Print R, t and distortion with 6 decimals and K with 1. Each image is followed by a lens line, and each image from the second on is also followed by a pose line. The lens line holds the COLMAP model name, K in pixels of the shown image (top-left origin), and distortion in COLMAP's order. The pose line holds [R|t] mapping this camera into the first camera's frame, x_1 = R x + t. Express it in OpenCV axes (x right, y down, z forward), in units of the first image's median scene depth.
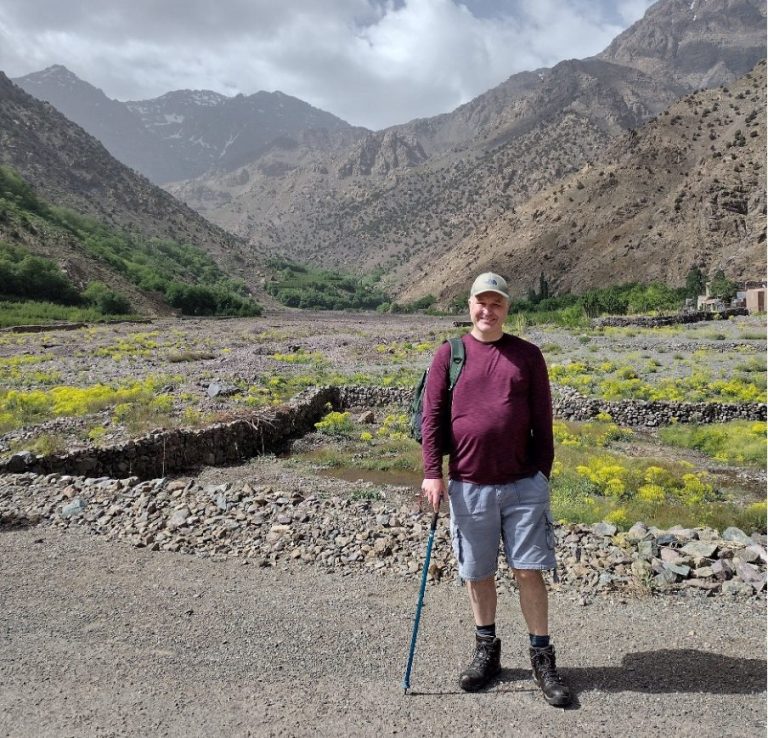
lens RADIAL K [[755.2, 0, 385.4], [0, 755.2, 360.7], [0, 0, 1]] dist [0.184435, -0.288764]
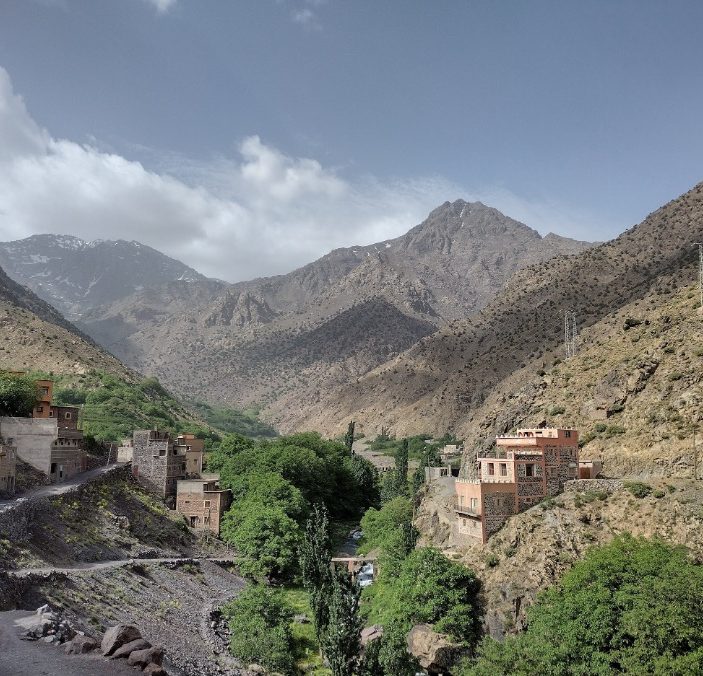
lens RADIAL K [[691.3, 0, 352.8], [0, 691.3, 330.4], [0, 0, 1]] dist [0.184435, -0.288764]
pose [[0.978093, 0.051452, 0.201708, -0.057231], [-0.009142, 0.978655, -0.205308, 0.004223], [-0.207966, 0.198966, 0.957686, -0.179652]]
